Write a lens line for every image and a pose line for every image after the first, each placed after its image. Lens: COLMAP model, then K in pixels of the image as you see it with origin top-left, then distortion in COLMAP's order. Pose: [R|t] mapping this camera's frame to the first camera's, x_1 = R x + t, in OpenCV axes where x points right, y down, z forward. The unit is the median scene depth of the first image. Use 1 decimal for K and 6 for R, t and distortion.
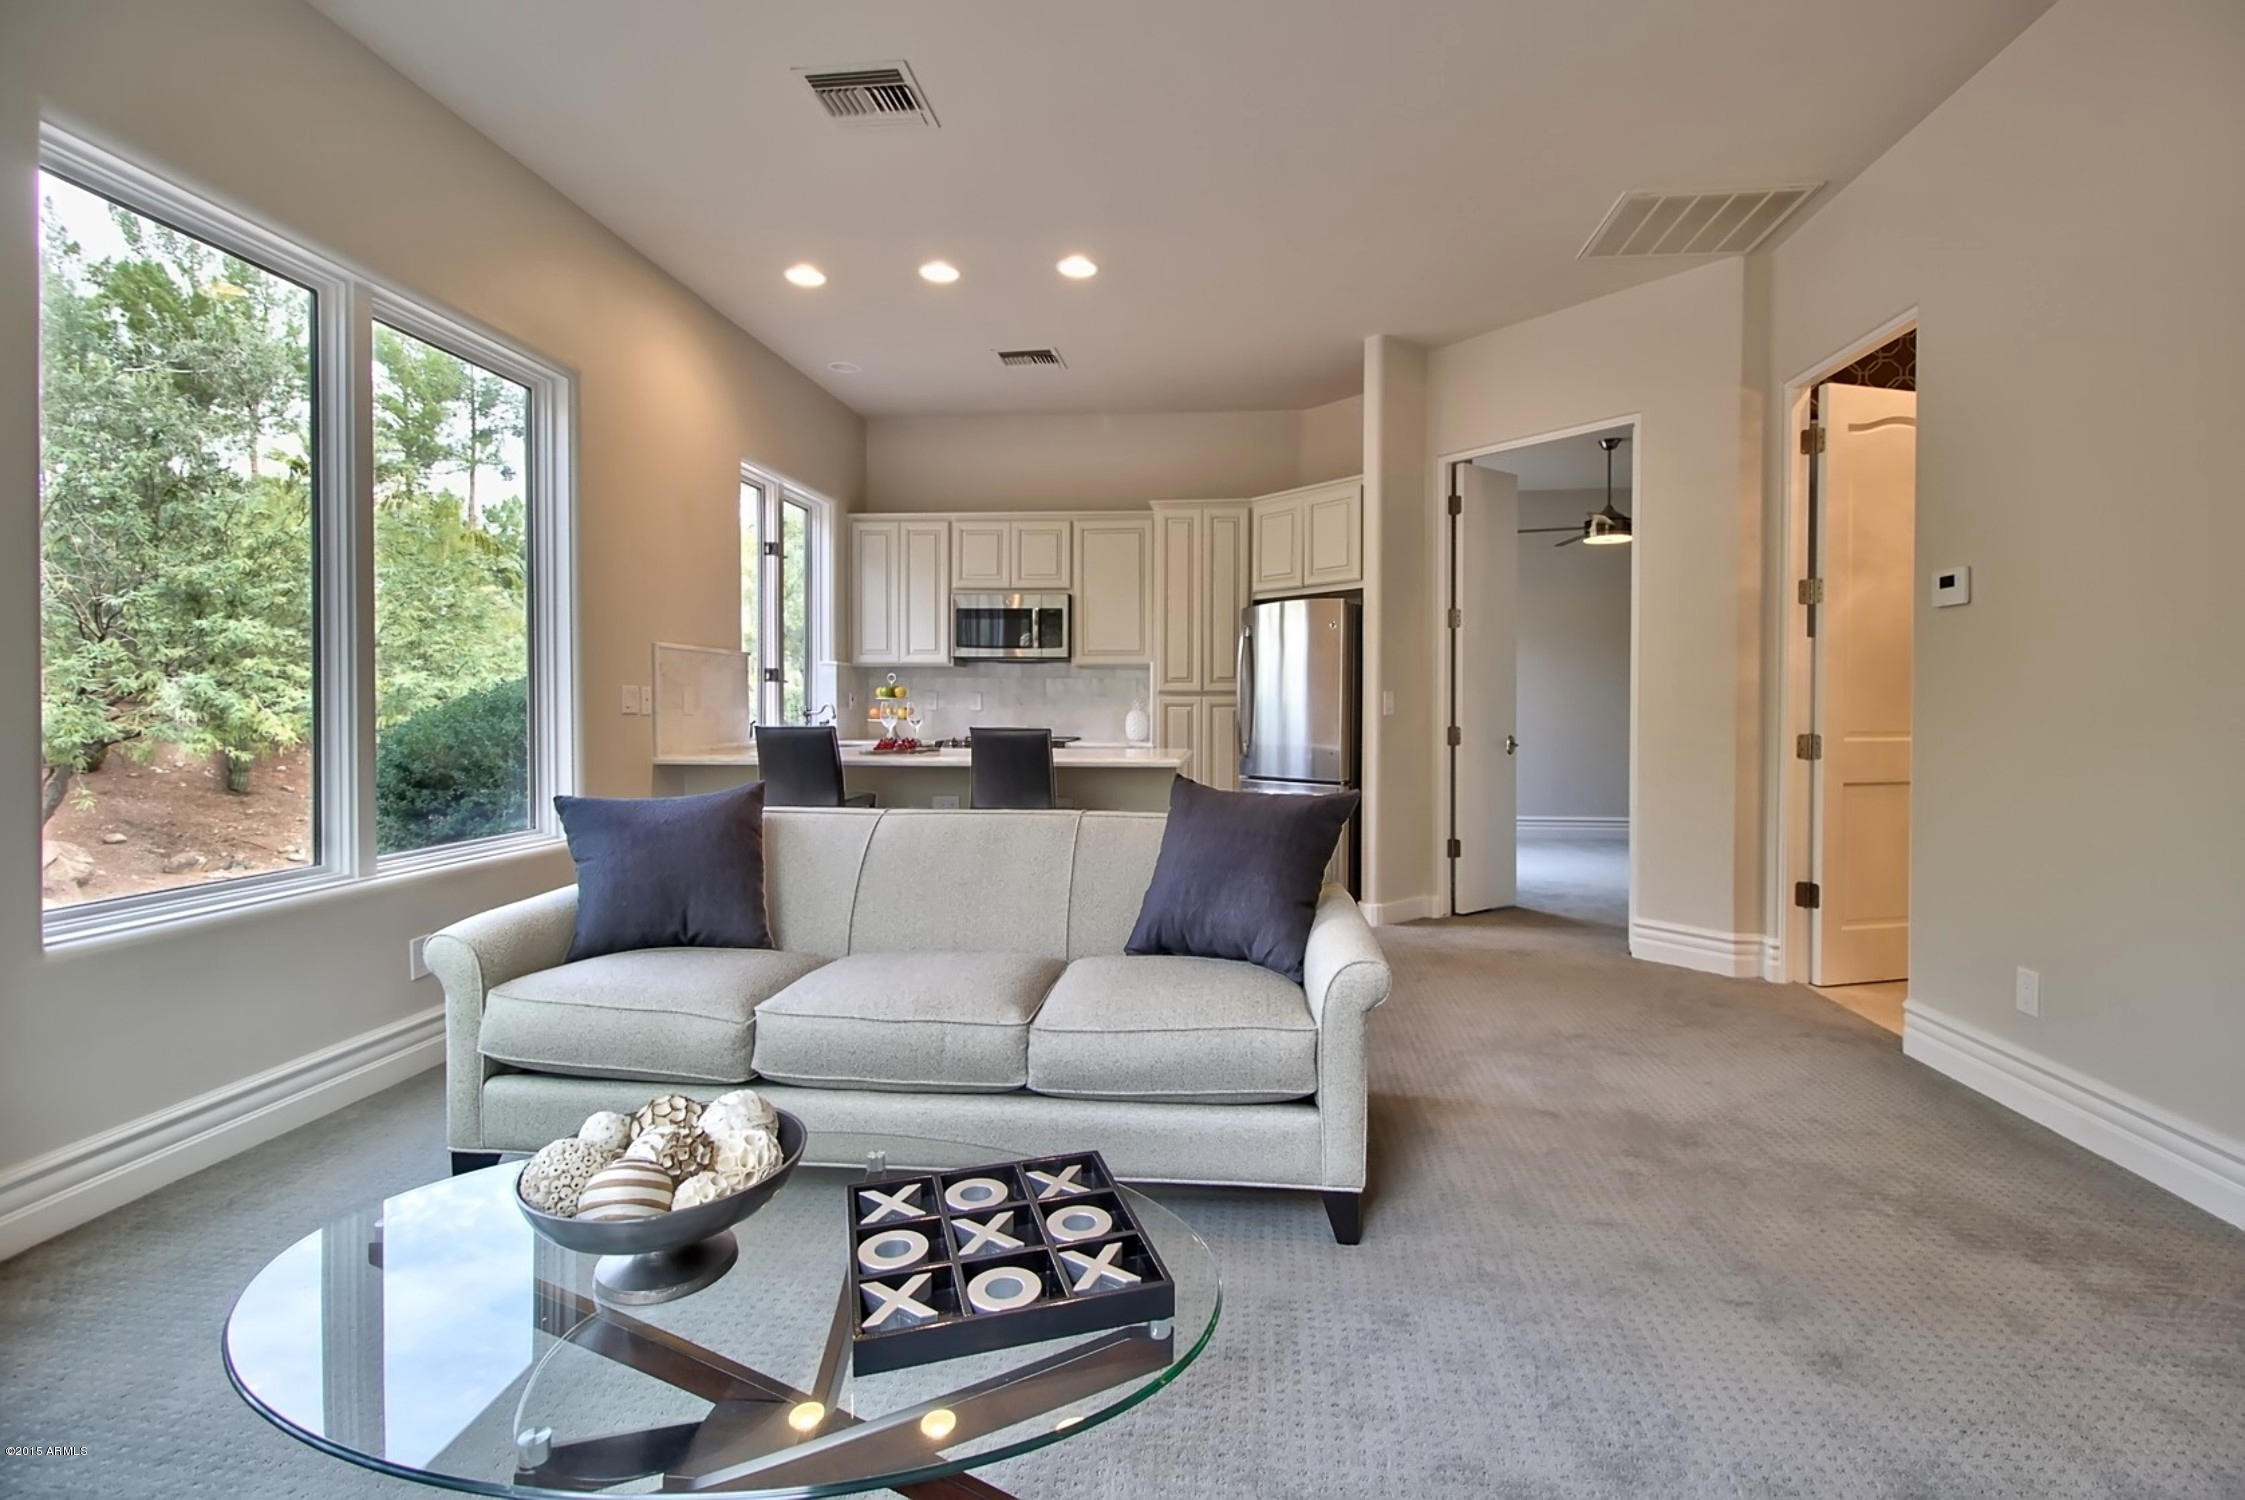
lens RADIAL K [[1037.5, 0, 1119.5], [0, 1037.5, 731.2], [0, 0, 1]] dist [0.032115, -0.000237]
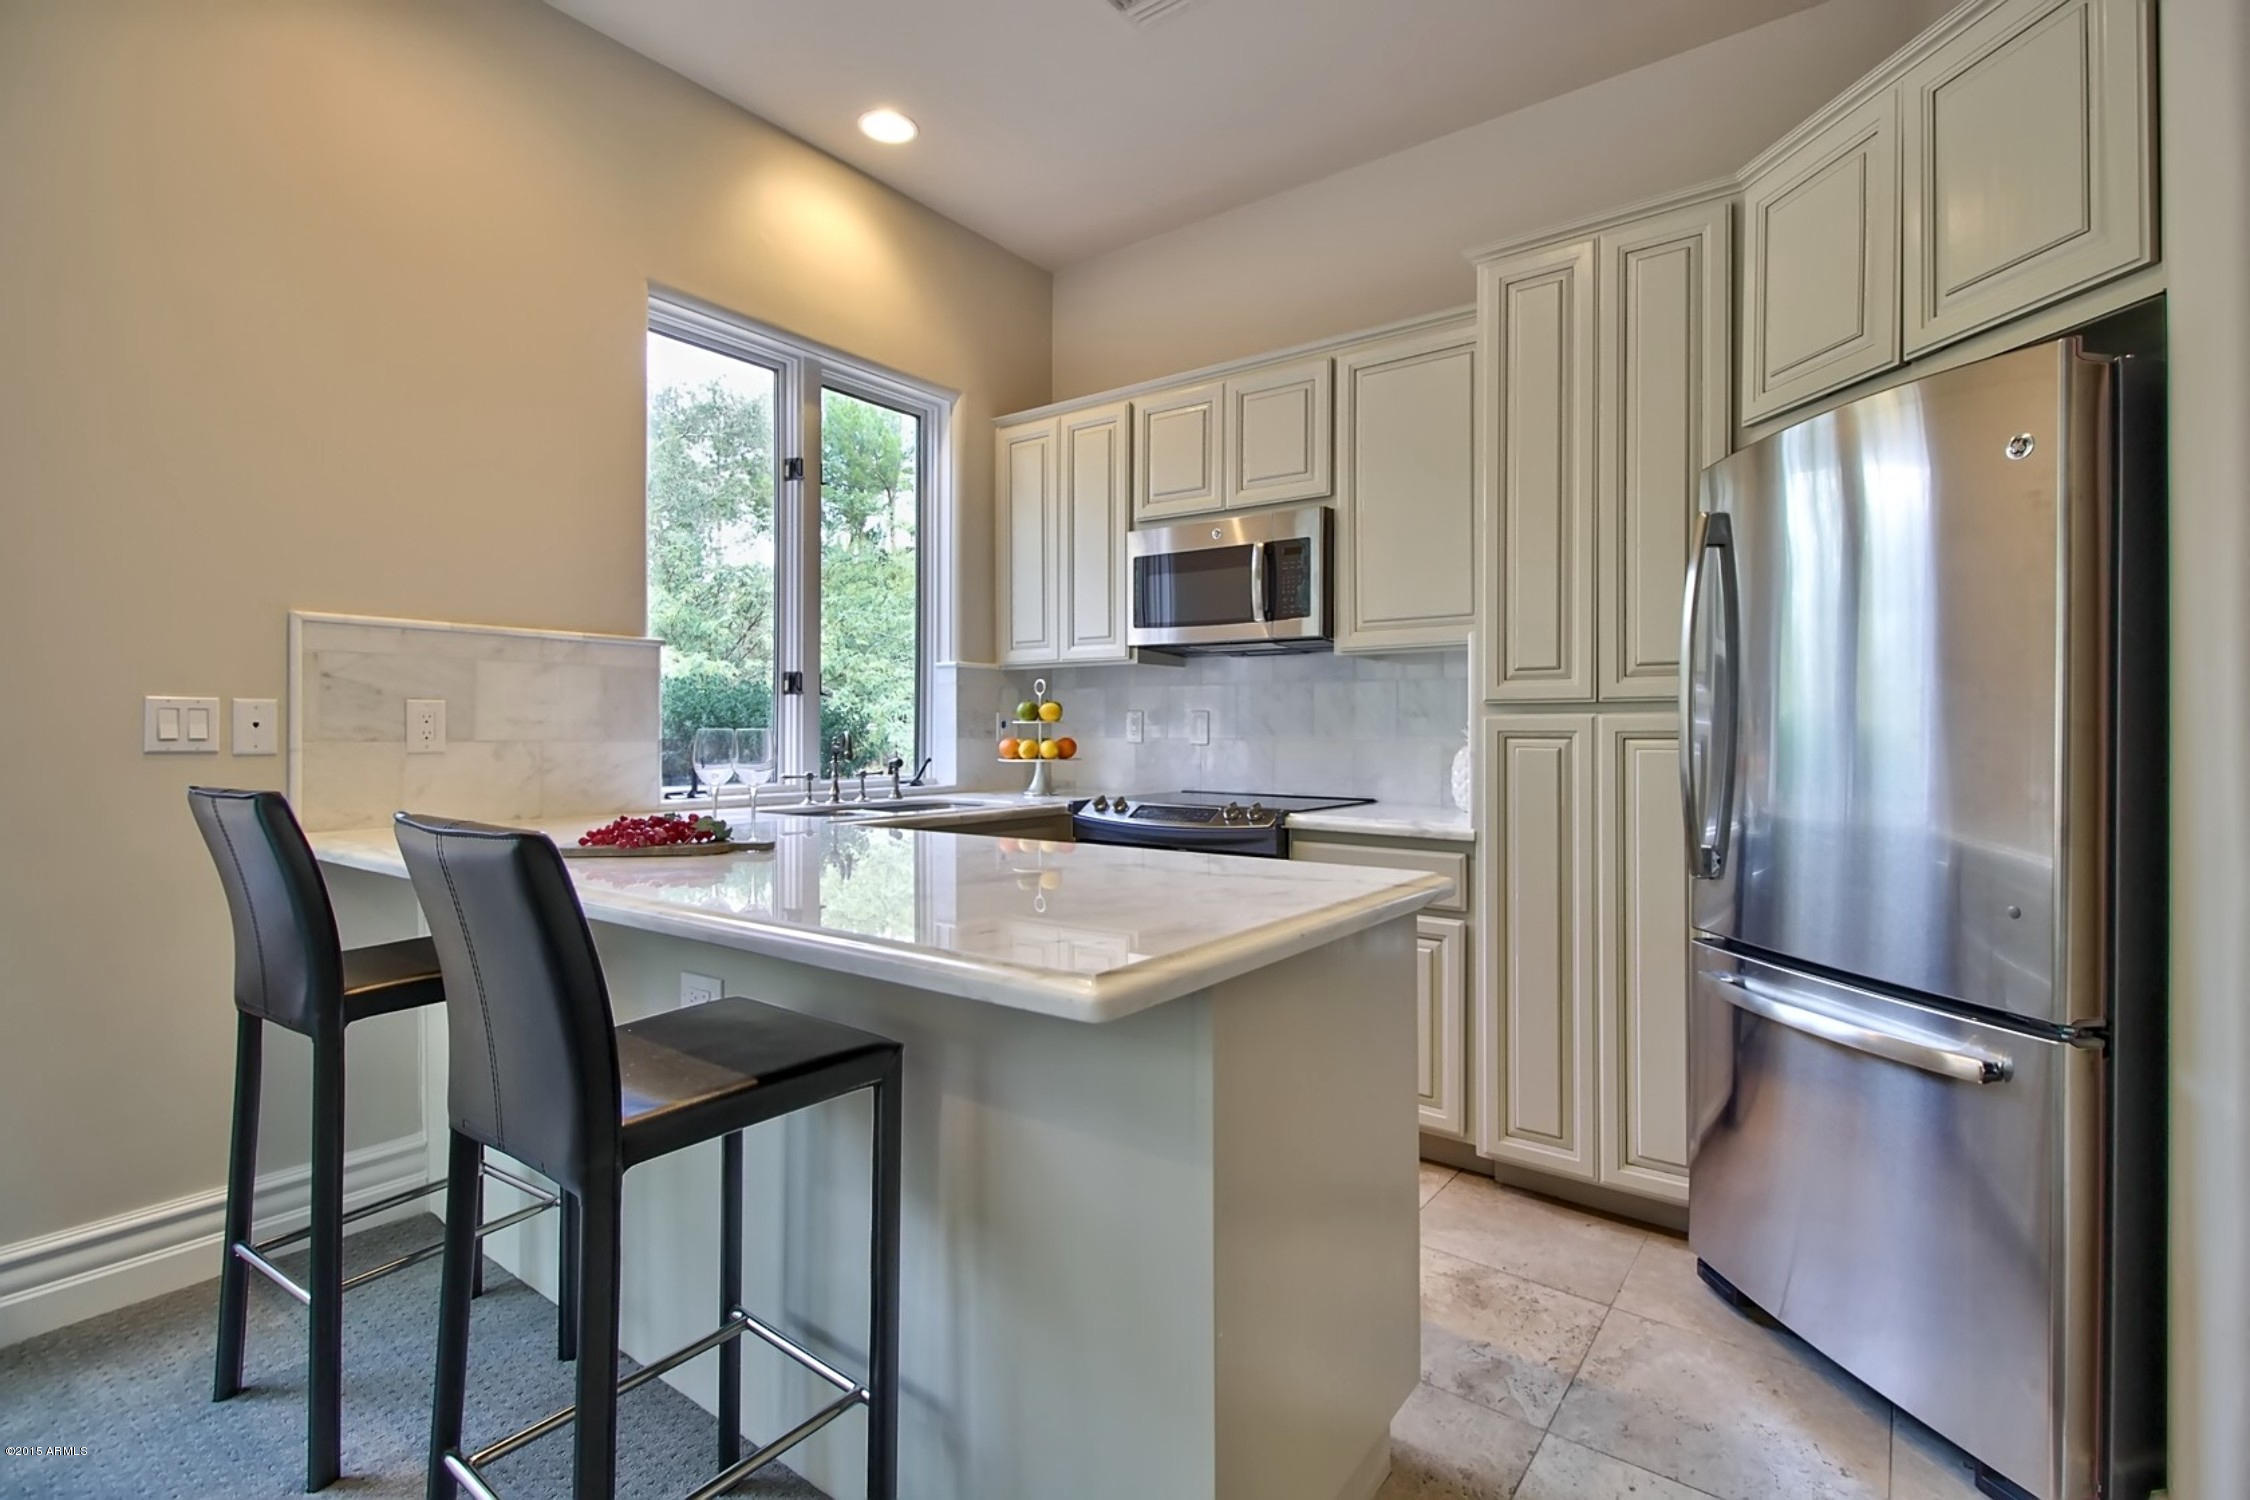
lens RADIAL K [[1039.8, 0, 1140.6], [0, 1039.8, 748.2], [0, 0, 1]] dist [0.032115, -0.000237]
pose [[0.871732, 0.008108, -0.489915, 0.118119], [-0.012946, 0.999895, -0.006486, -0.014408], [0.489811, 0.011997, 0.871746, 0.532361]]
